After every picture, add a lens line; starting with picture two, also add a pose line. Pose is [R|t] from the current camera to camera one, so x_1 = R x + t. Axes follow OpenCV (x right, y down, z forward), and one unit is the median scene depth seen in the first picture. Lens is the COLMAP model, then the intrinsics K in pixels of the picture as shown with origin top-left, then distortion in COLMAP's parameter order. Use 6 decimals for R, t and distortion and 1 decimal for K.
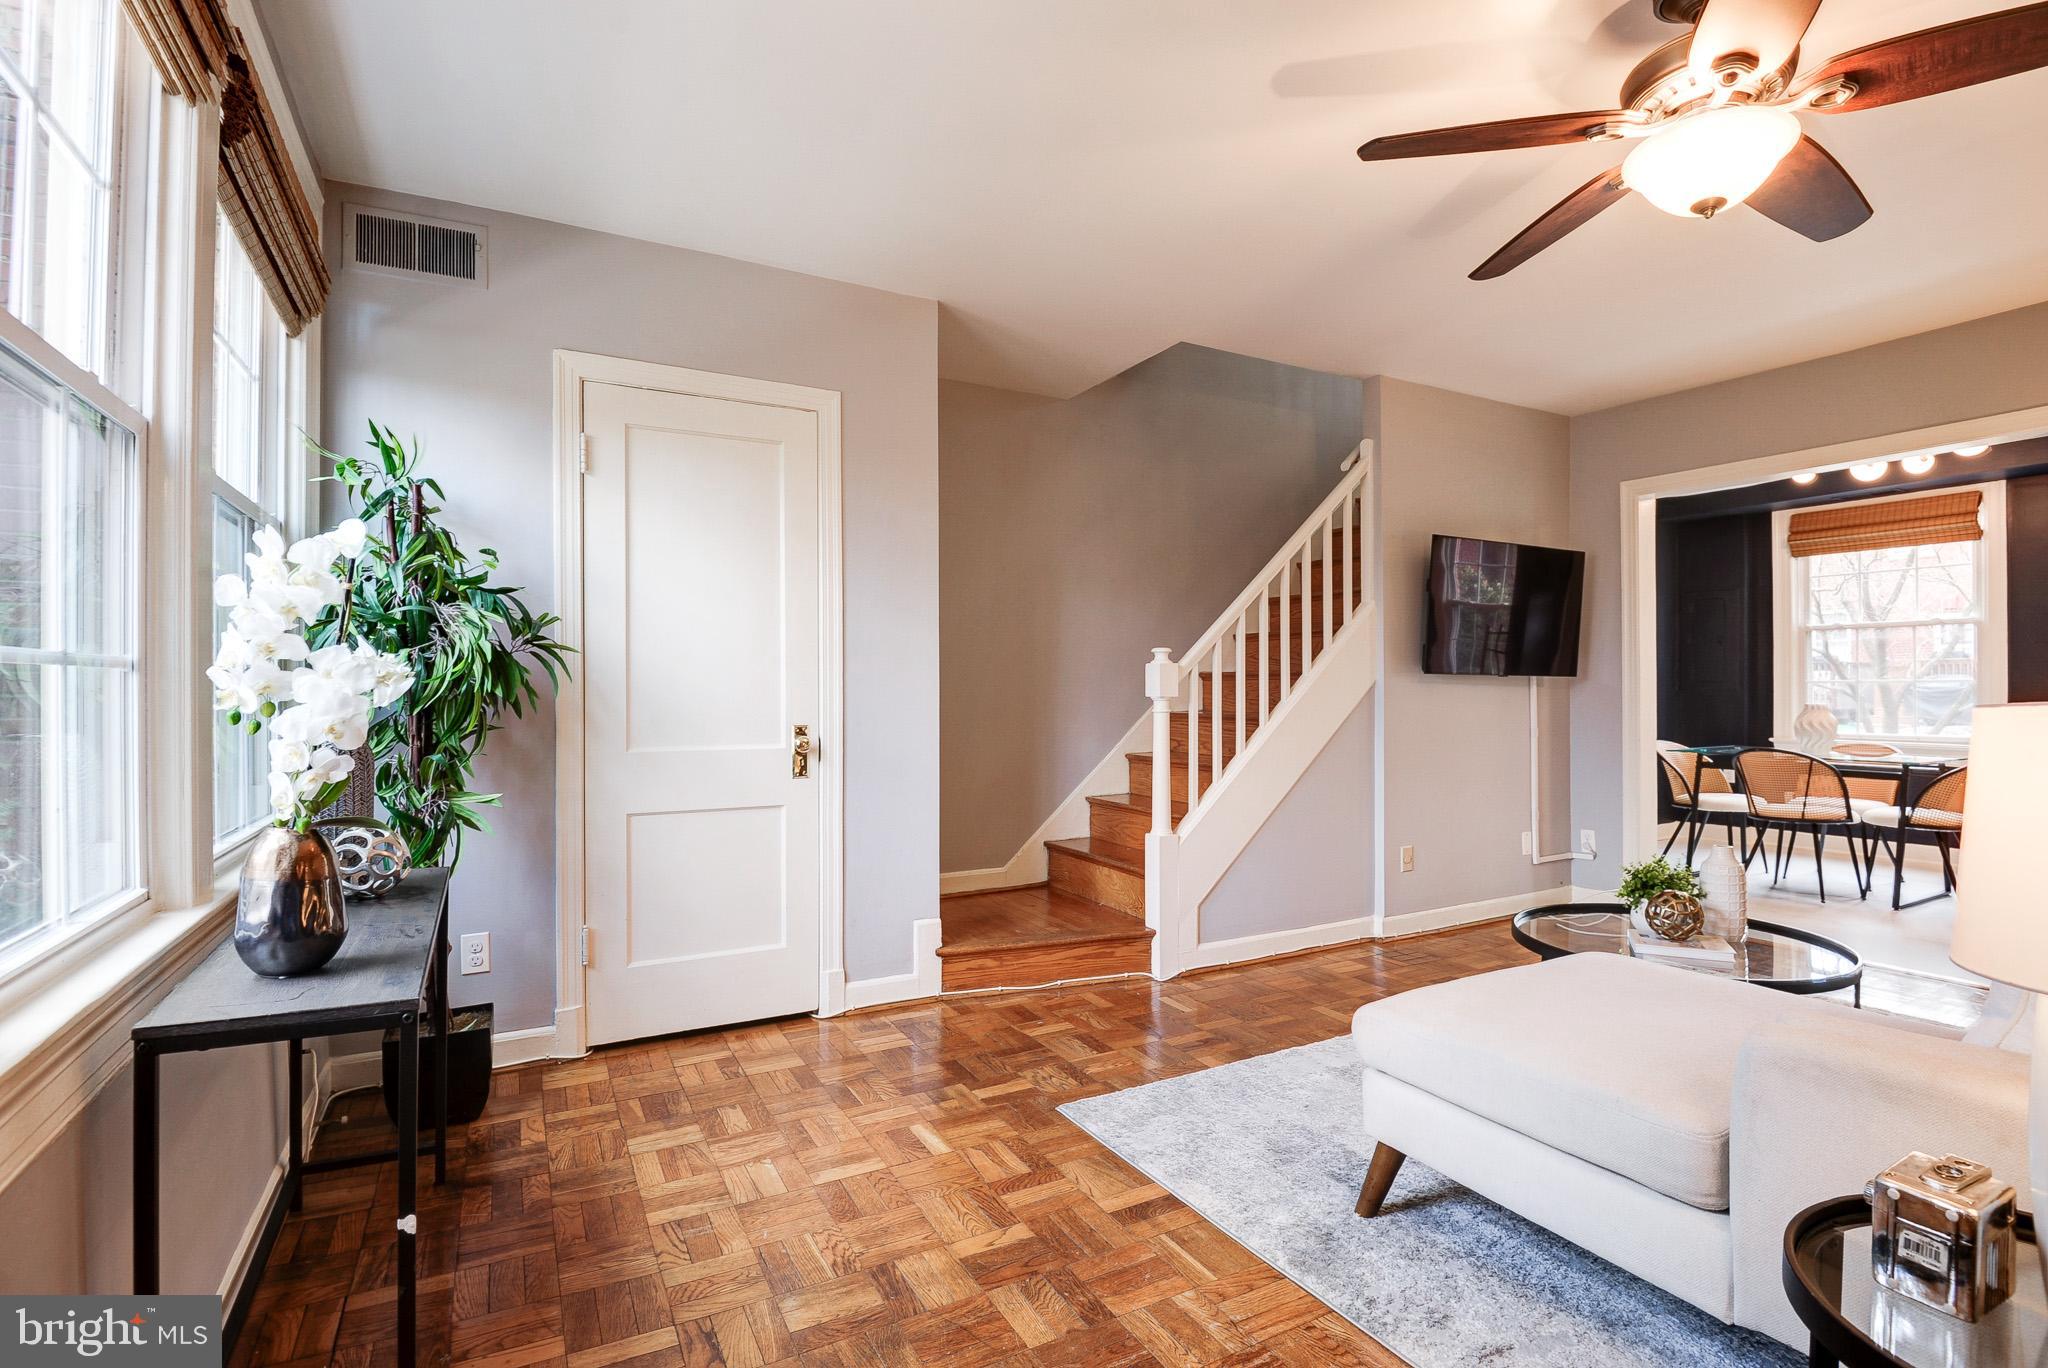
lens RADIAL K [[949.2, 0, 1036.8], [0, 949.2, 690.5], [0, 0, 1]] dist [0.001096, -0.000020]
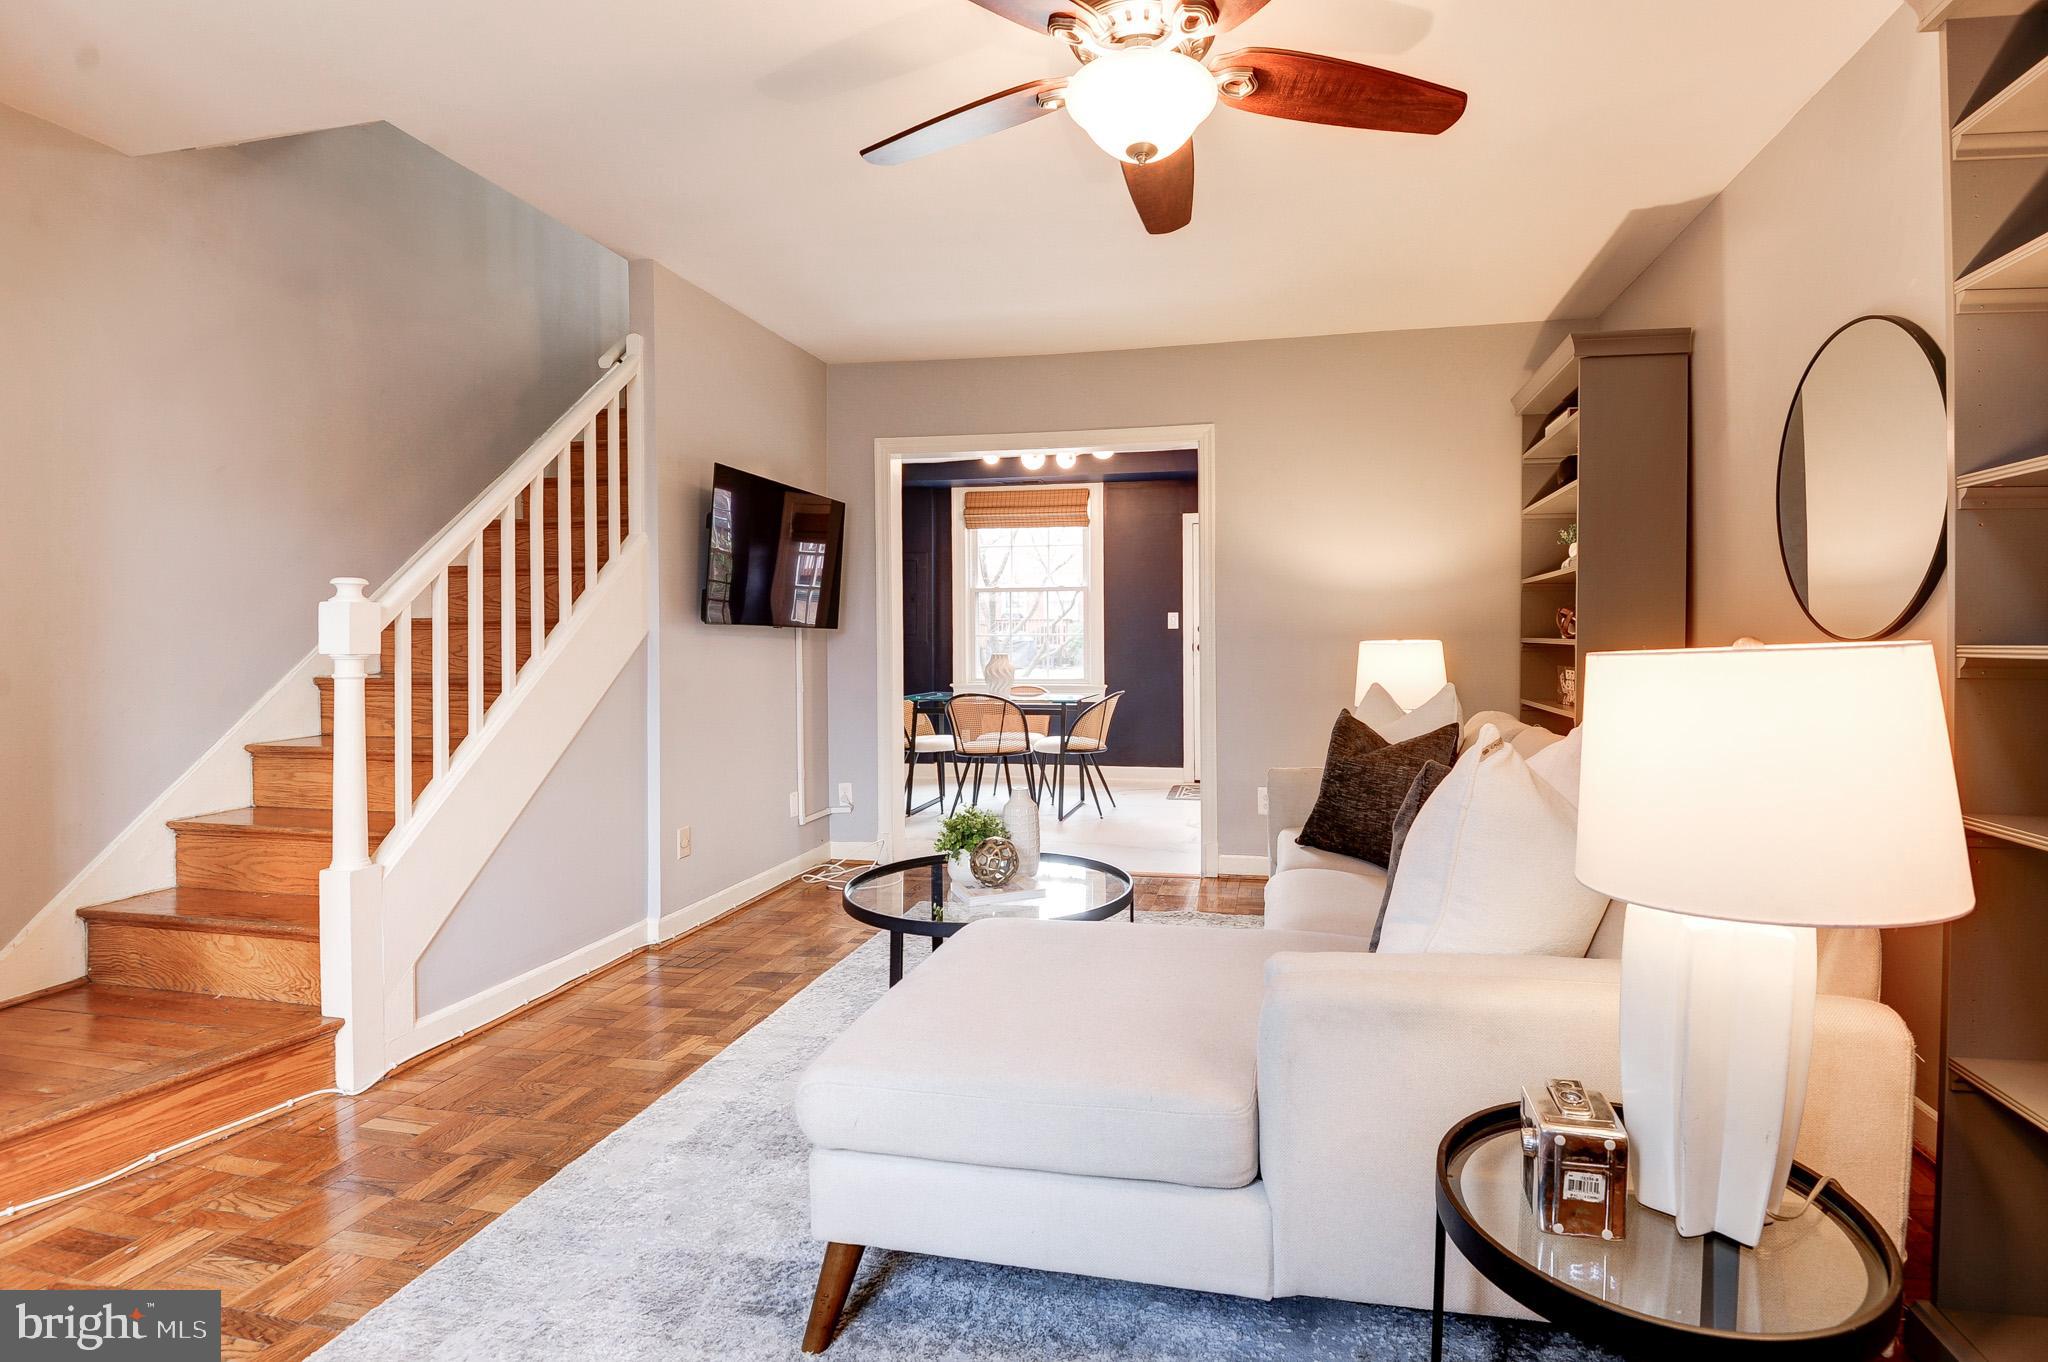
lens RADIAL K [[985.6, 0, 1078.2], [0, 985.6, 644.0], [0, 0, 1]] dist [0.023813, -0.024325]
pose [[0.649667, -0.003678, 0.760210, -0.060761], [0.003612, 0.999992, 0.001750, 0.000306], [-0.760211, 0.001609, 0.649675, 0.190049]]
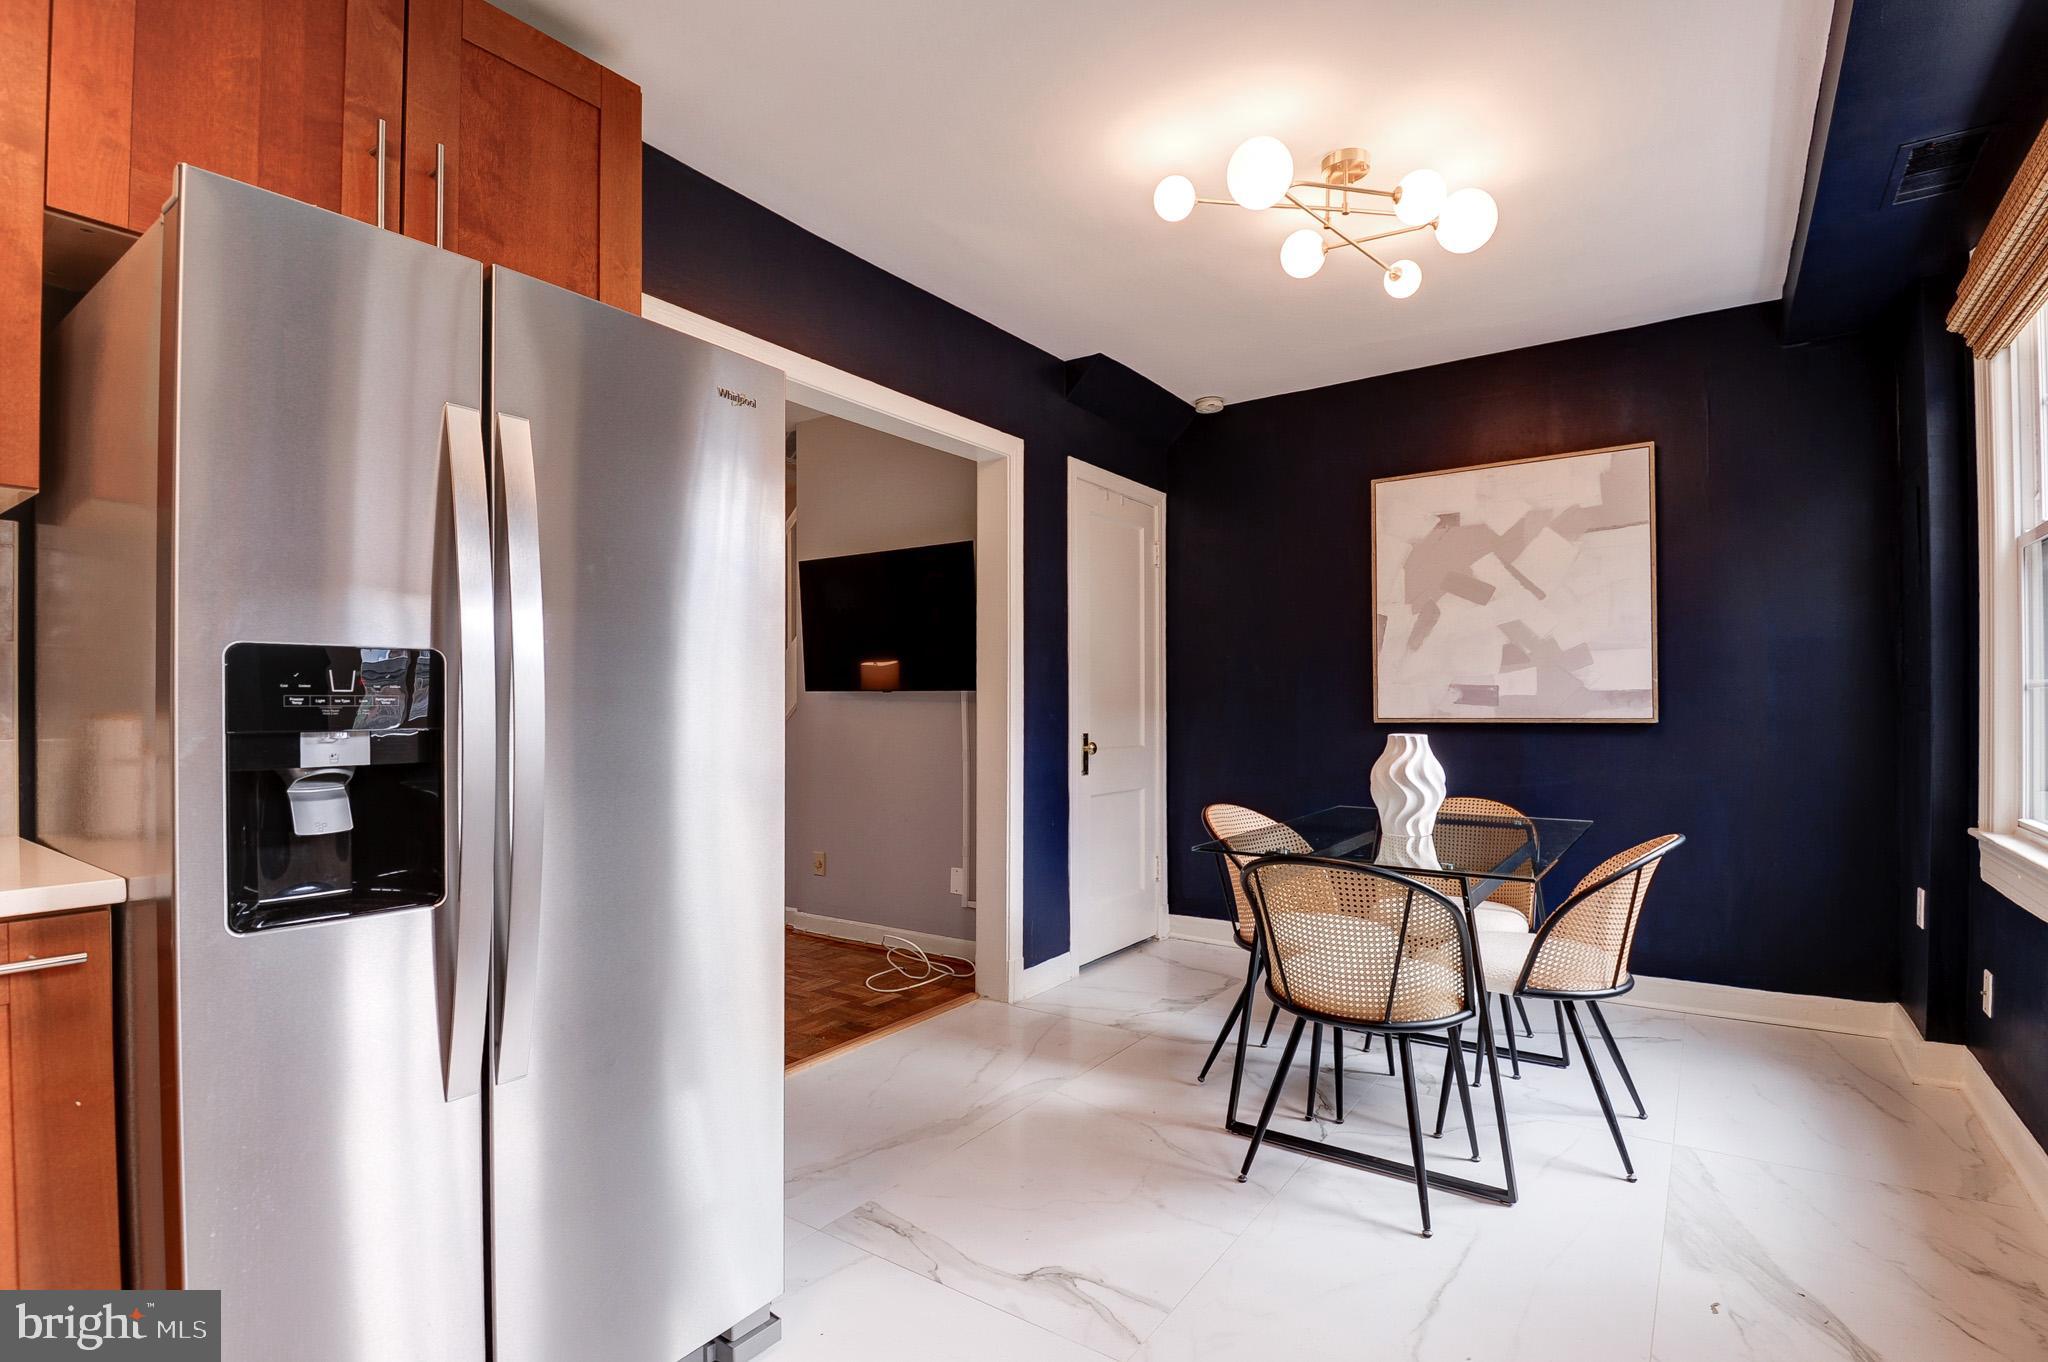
lens RADIAL K [[963.6, 0, 1024.3], [0, 963.6, 714.0], [0, 0, 1]] dist [0.002373, -0.020236]
pose [[0.432783, 0.001359, -0.901497, 1.751101], [-0.001581, 0.999998, 0.000748, 0.006961], [0.901497, 0.001102, 0.432784, 0.876188]]
